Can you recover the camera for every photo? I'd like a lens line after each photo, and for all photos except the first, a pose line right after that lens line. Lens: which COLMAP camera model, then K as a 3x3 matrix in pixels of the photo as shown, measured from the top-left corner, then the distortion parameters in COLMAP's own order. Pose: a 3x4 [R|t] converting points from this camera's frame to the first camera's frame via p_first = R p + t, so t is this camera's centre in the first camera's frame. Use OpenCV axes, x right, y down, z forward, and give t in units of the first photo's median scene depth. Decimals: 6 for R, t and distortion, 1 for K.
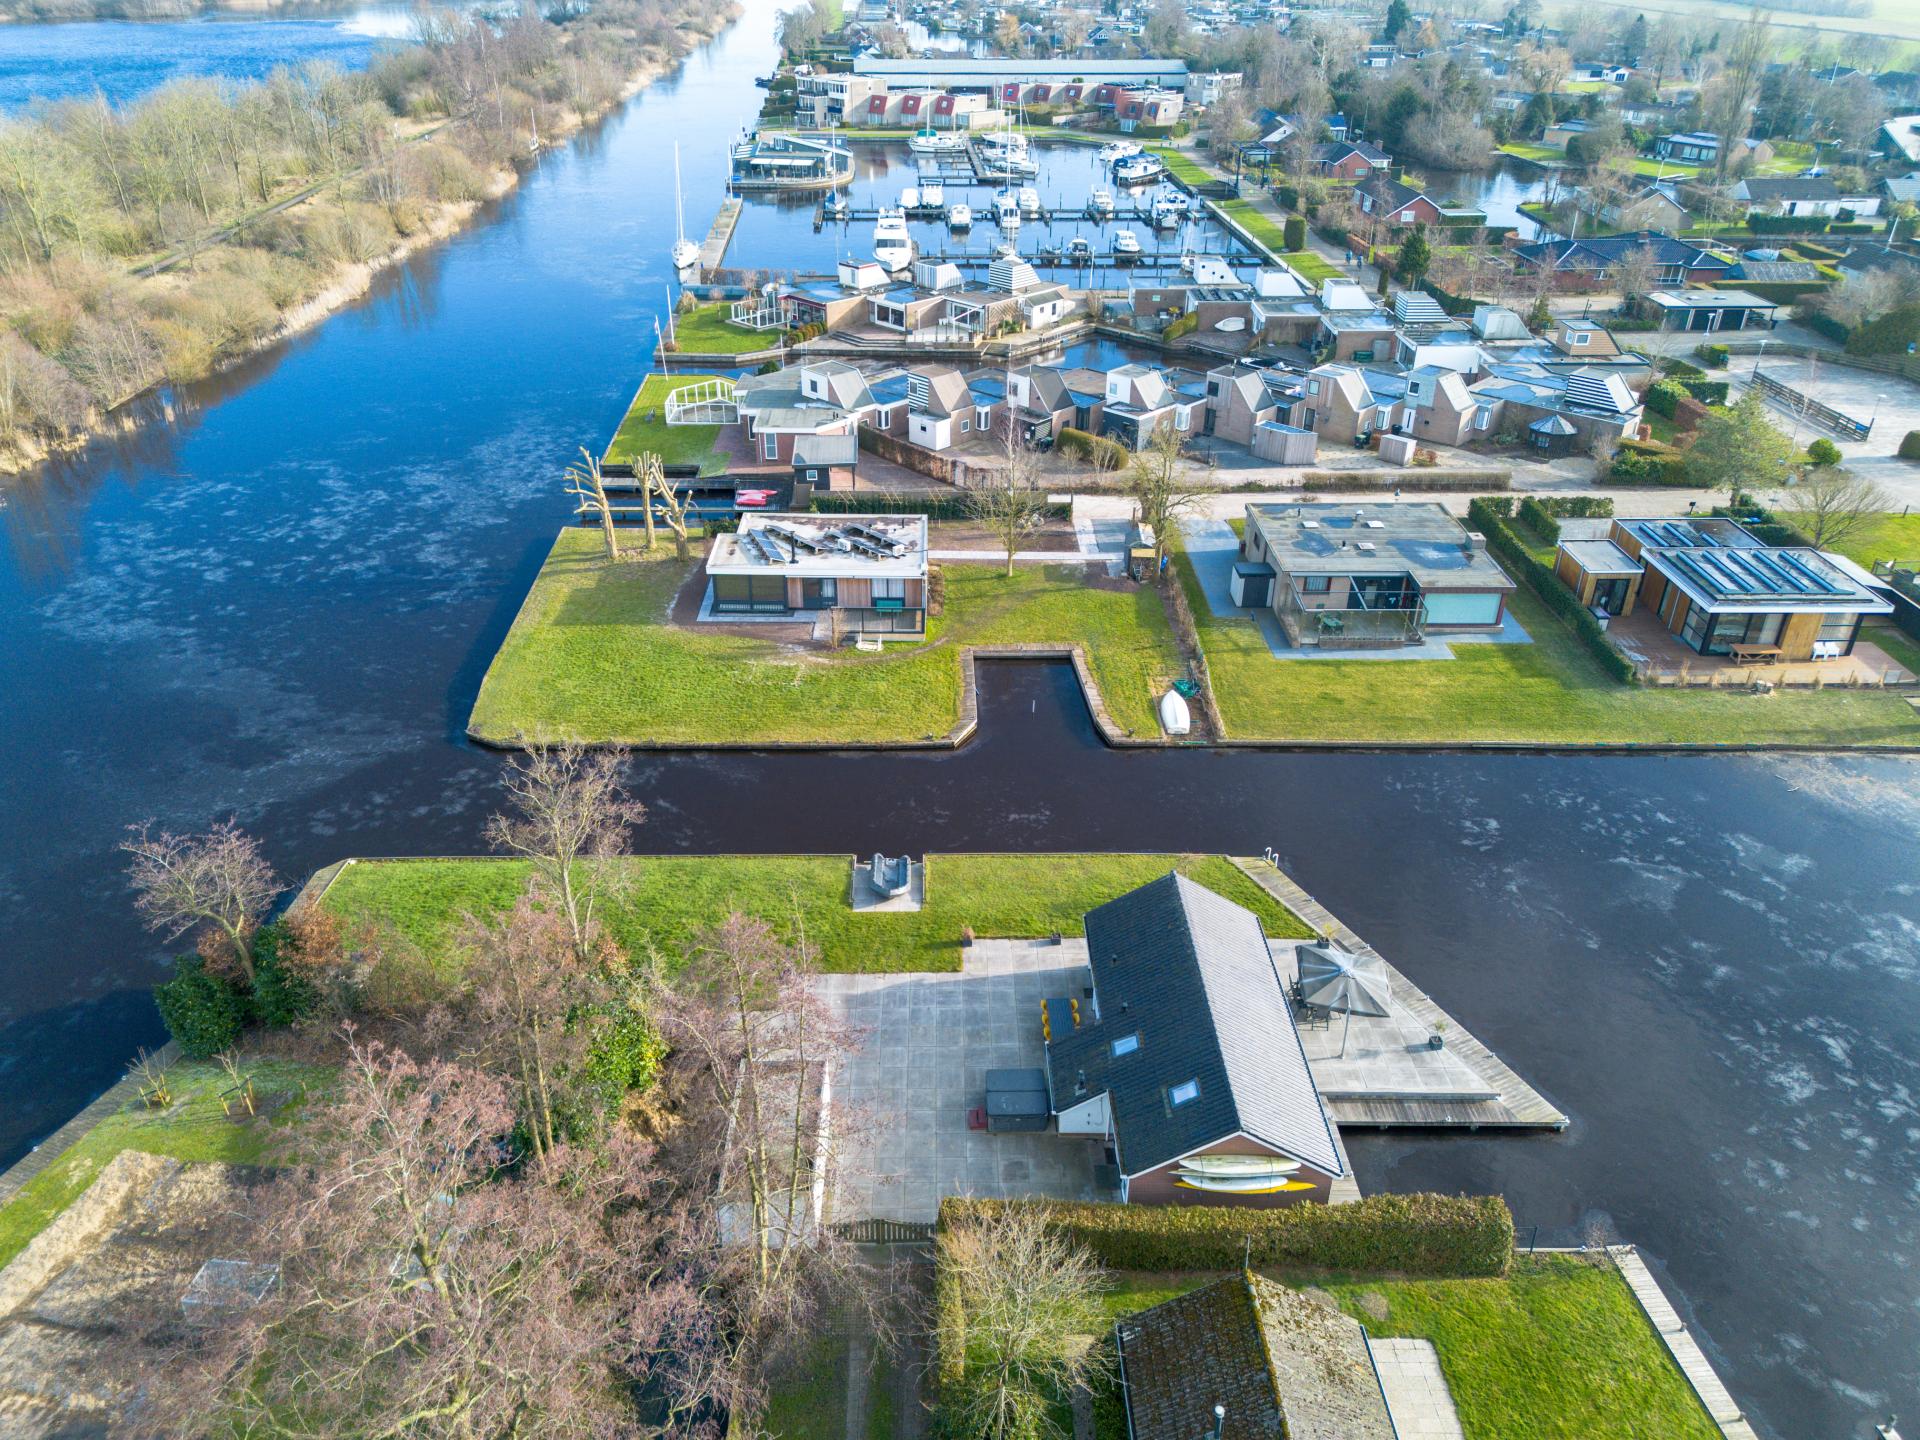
lens RADIAL K [[1352.1, 0, 964.4], [0, 1352.1, 711.4], [0, 0, 1]] dist [0.096758, -0.102558]
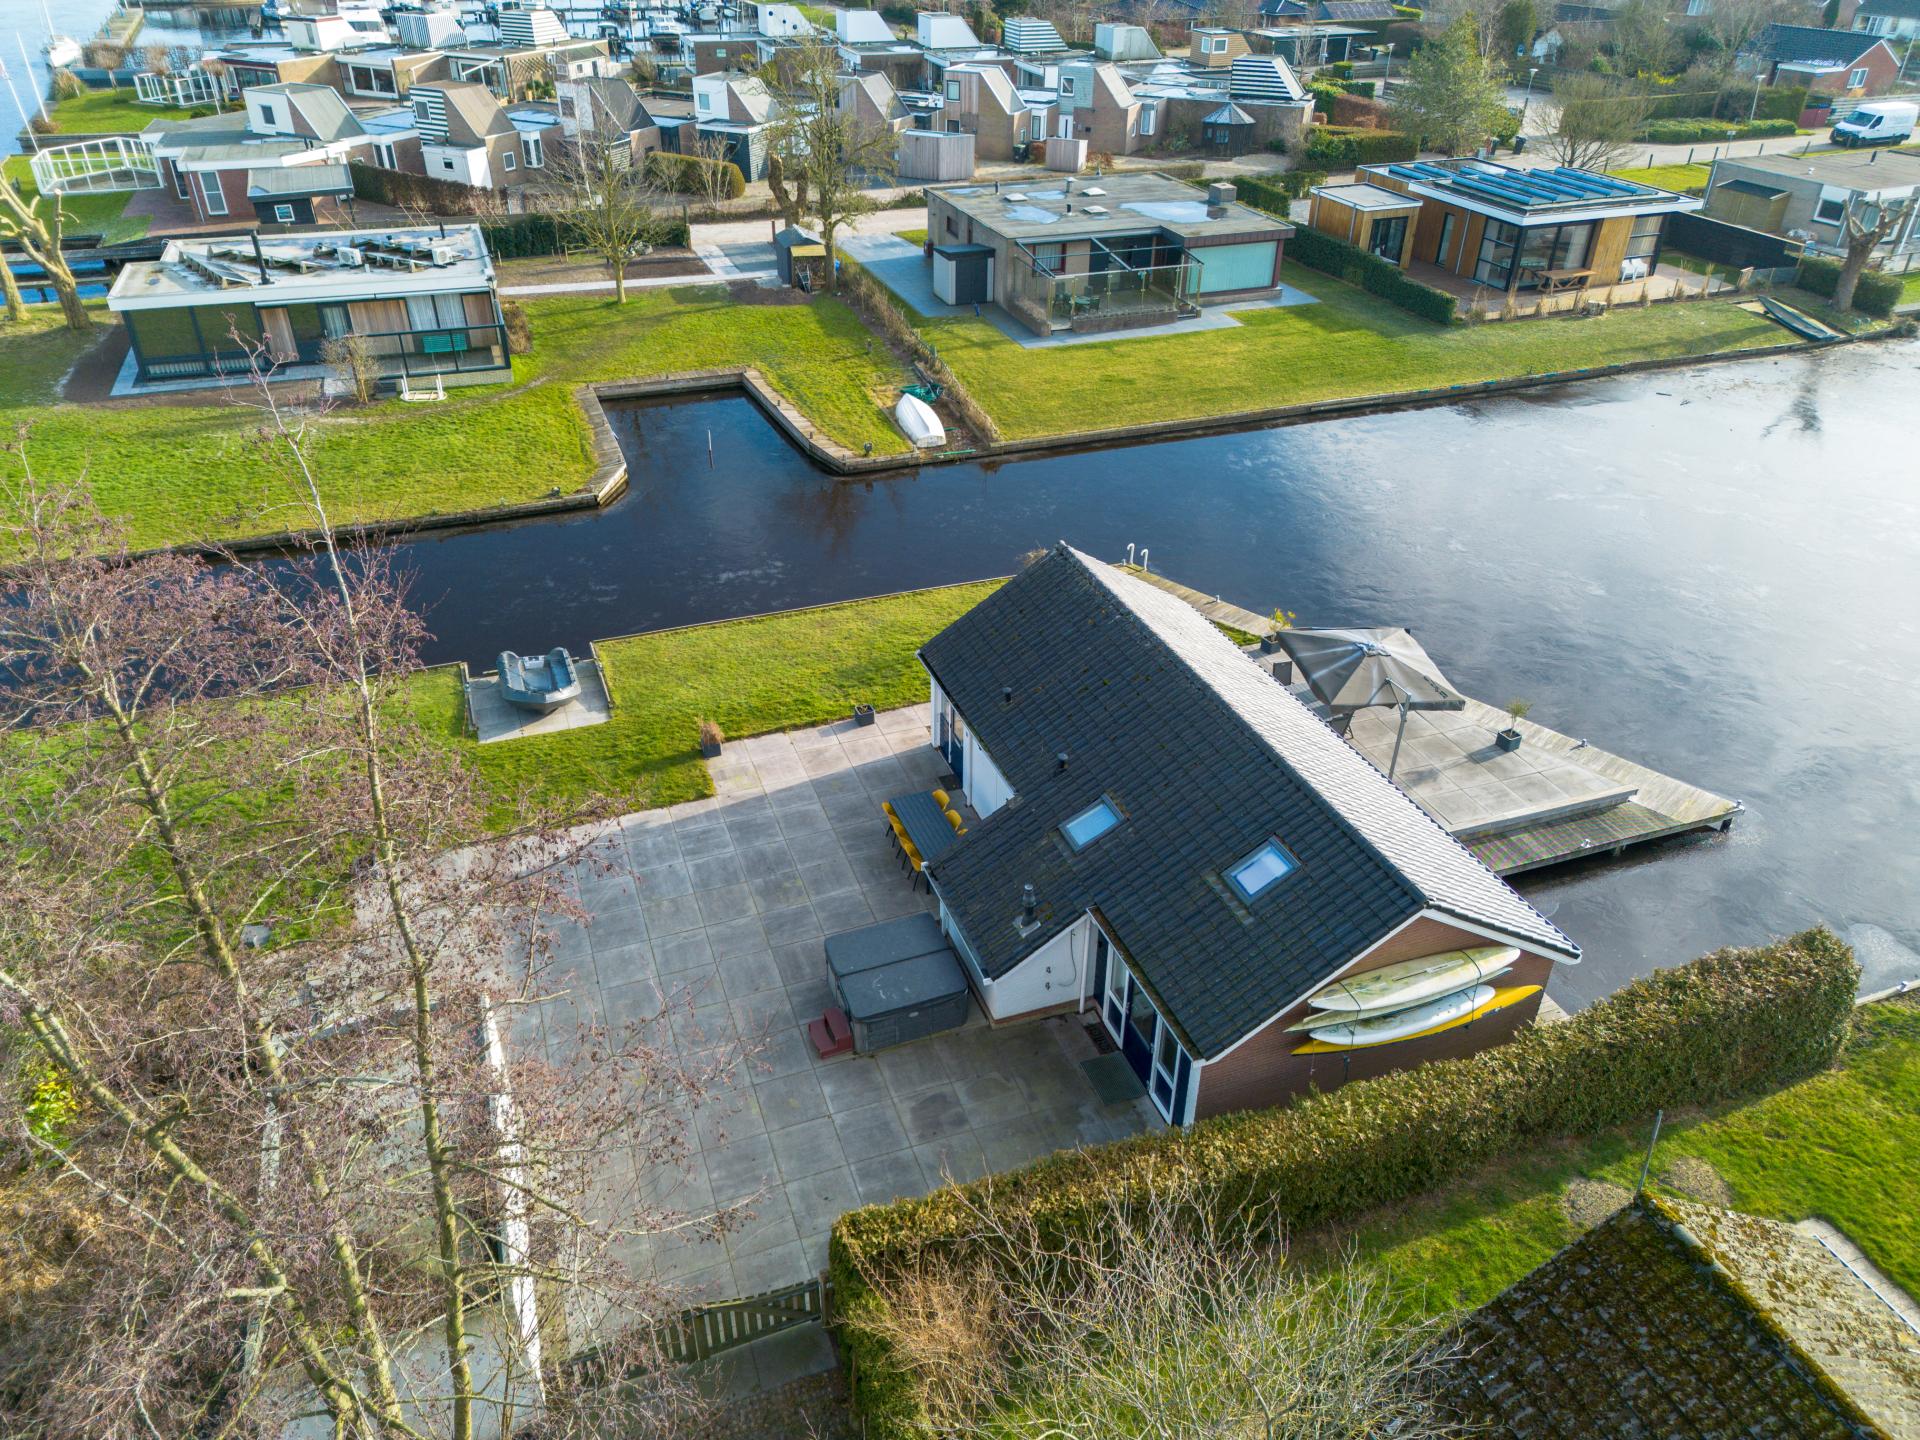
lens RADIAL K [[1352.1, 0, 964.4], [0, 1352.1, 711.4], [0, 0, 1]] dist [0.096758, -0.102558]
pose [[0.944146, -0.178563, 0.276953, -0.030946], [0.166704, 0.983796, 0.065992, 0.083133], [-0.284249, -0.016137, 0.958615, 0.270123]]
